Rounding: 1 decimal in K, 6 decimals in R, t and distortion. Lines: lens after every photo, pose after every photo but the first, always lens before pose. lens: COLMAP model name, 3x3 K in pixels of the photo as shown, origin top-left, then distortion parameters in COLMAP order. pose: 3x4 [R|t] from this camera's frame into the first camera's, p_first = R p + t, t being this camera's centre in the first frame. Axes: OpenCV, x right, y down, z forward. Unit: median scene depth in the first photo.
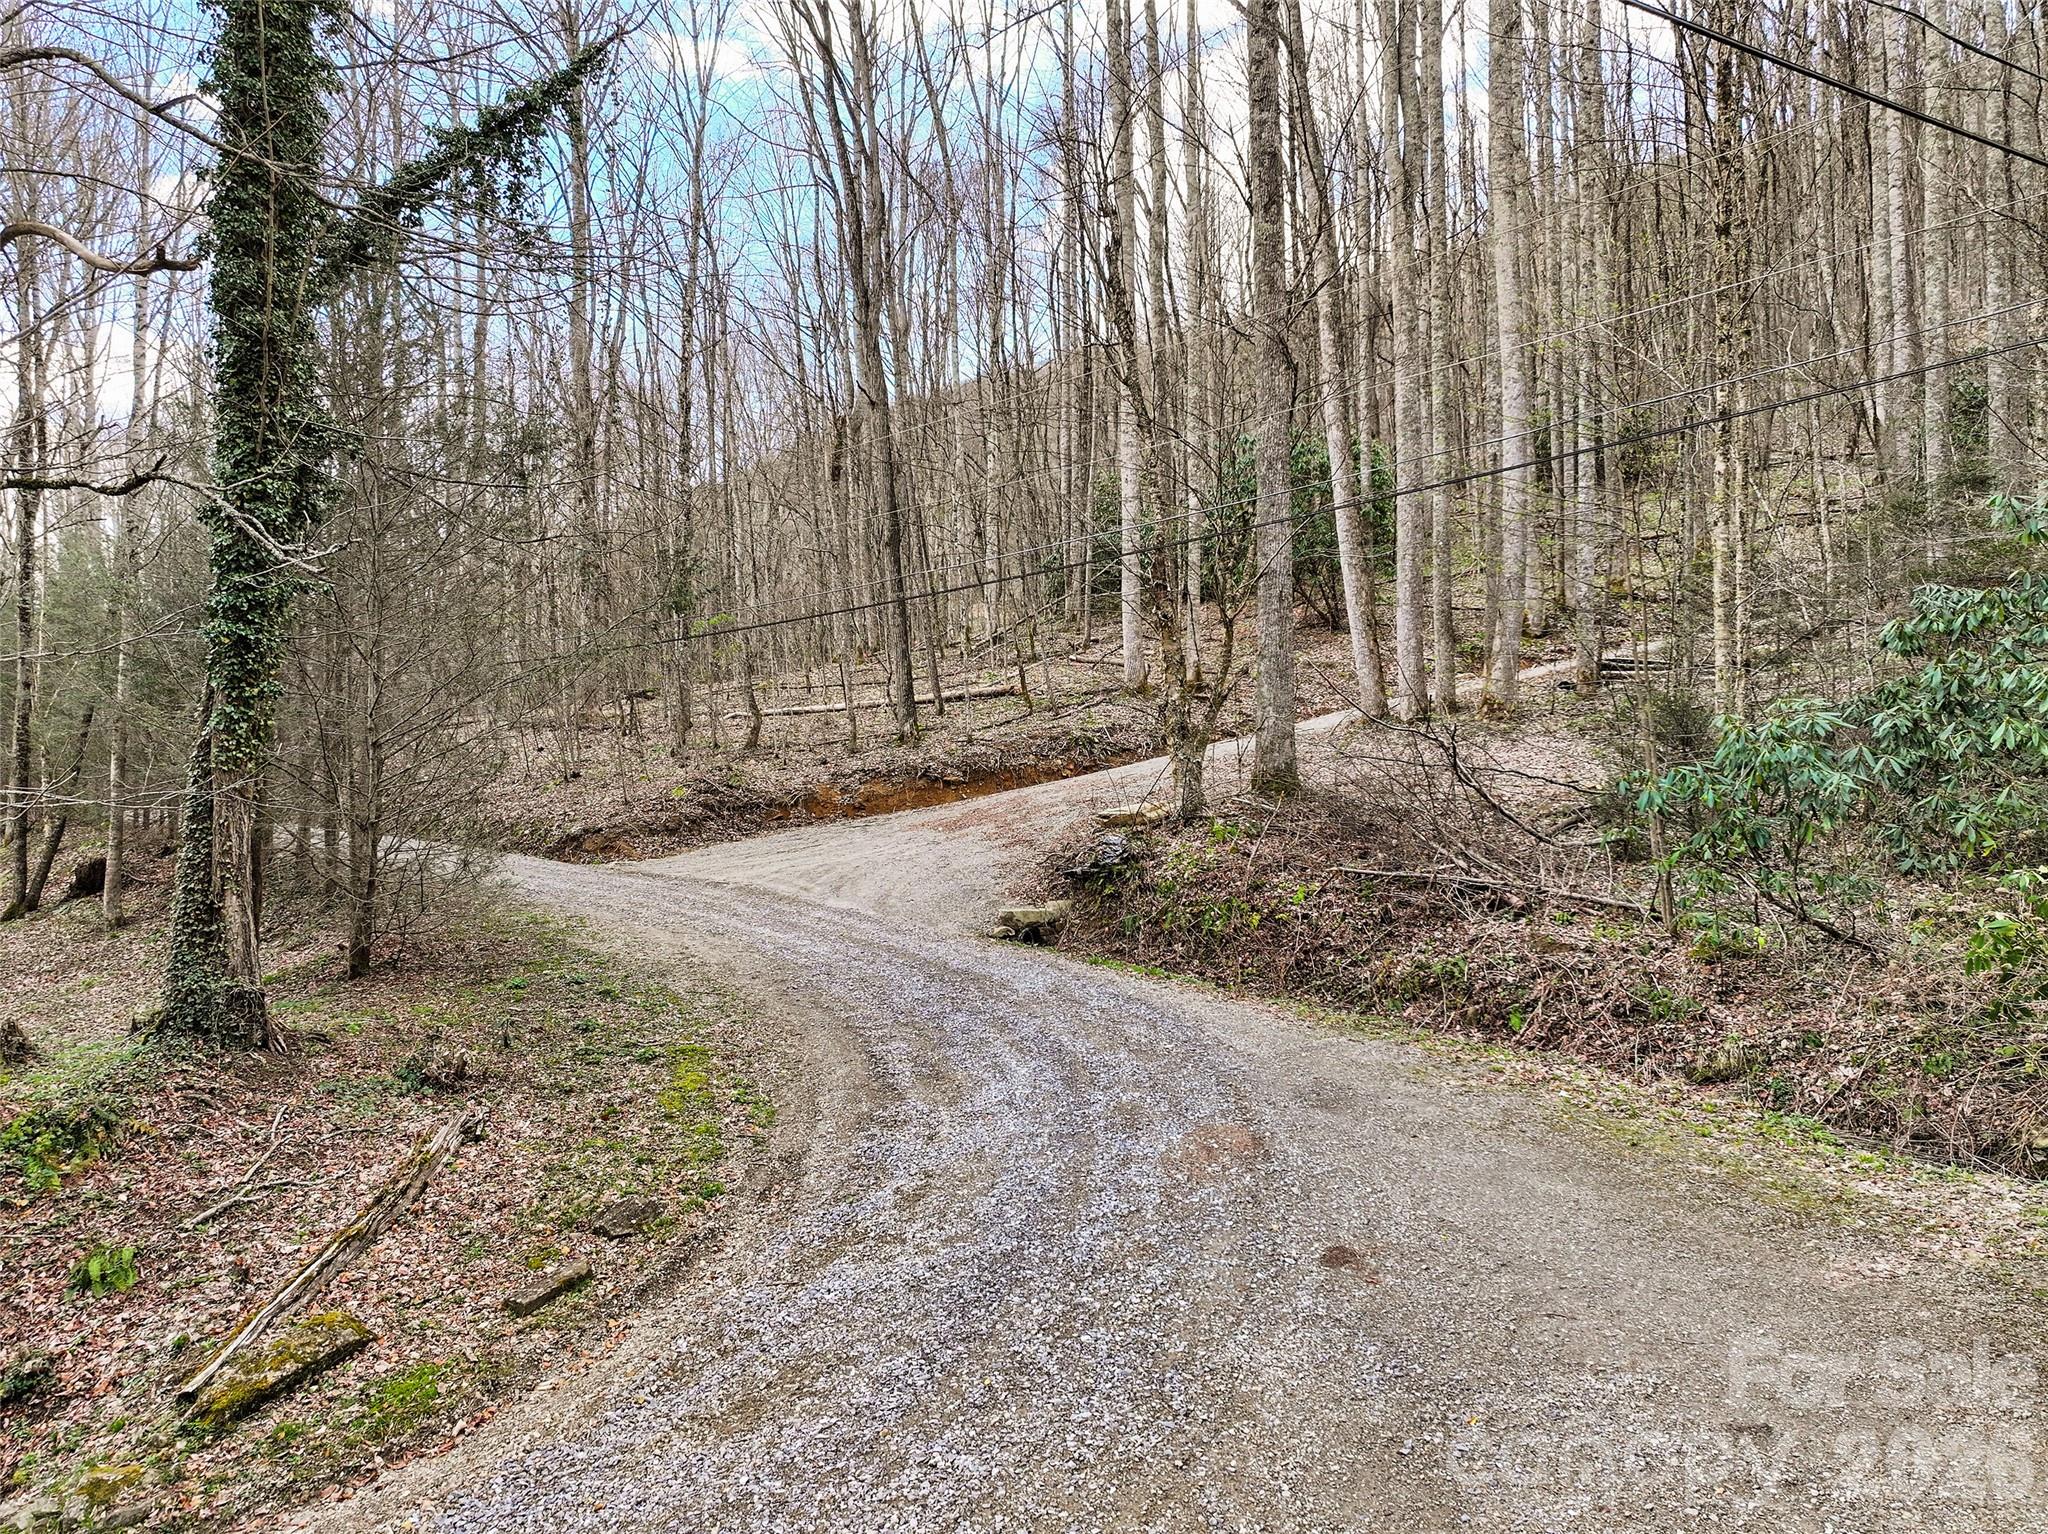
lens RADIAL K [[1435.4, 0, 1022.0], [0, 1435.4, 769.2], [0, 0, 1]] dist [0.003895, 0.000636]
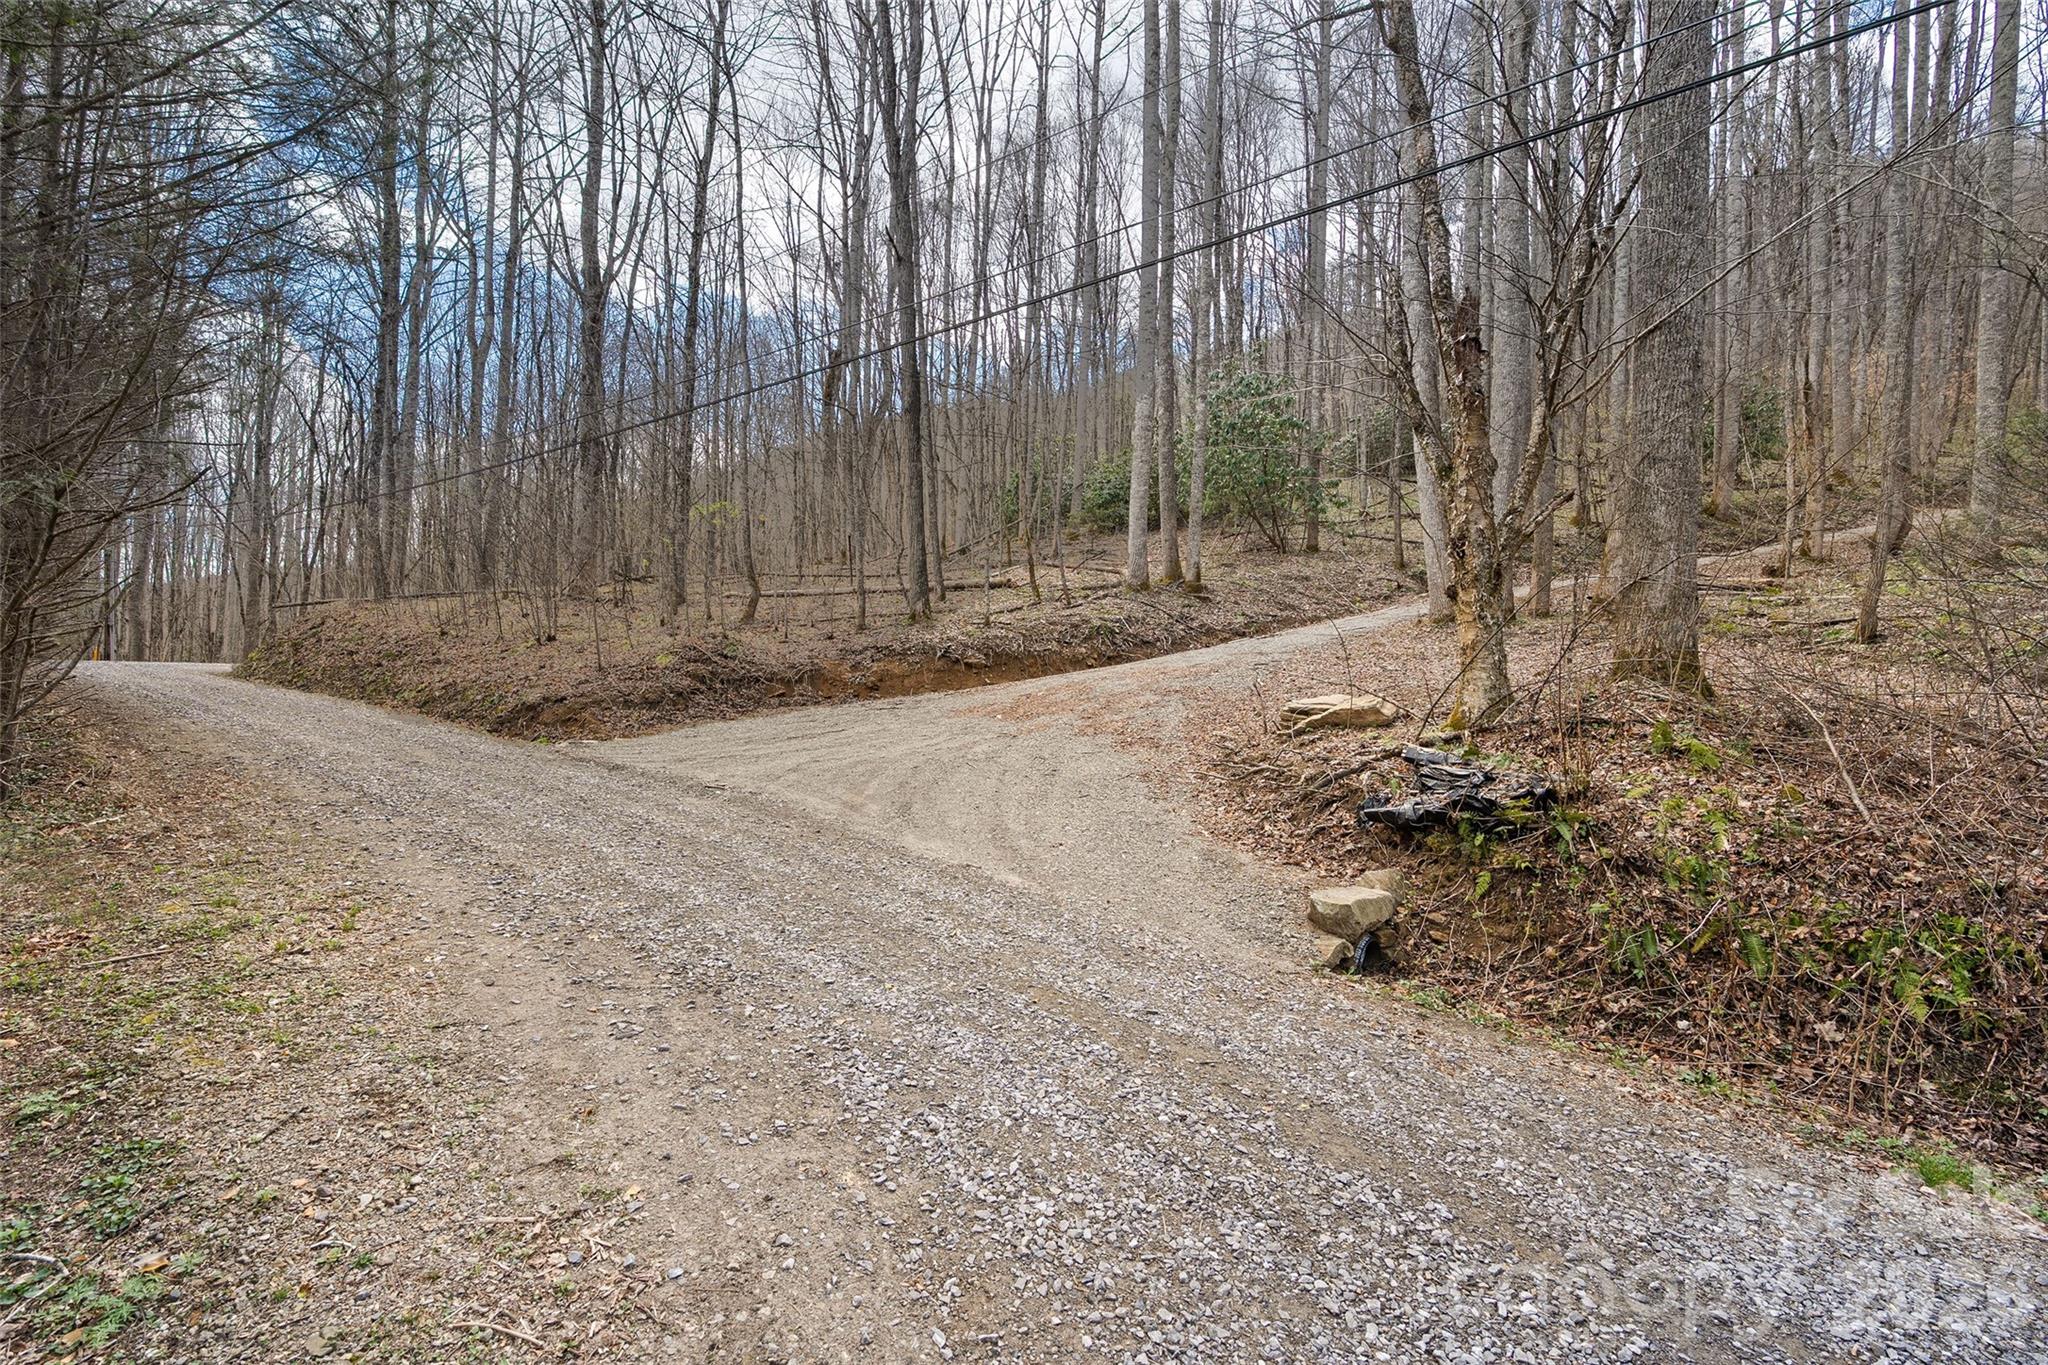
lens RADIAL K [[939.5, 0, 1028.7], [0, 939.5, 682.3], [0, 0, 1]] dist [0.001758, 0.000729]
pose [[0.991442, 0.048961, 0.121021, -0.086305], [-0.049737, 0.998757, 0.003395, 0.016298], [-0.120704, -0.009385, 0.992644, 0.399103]]
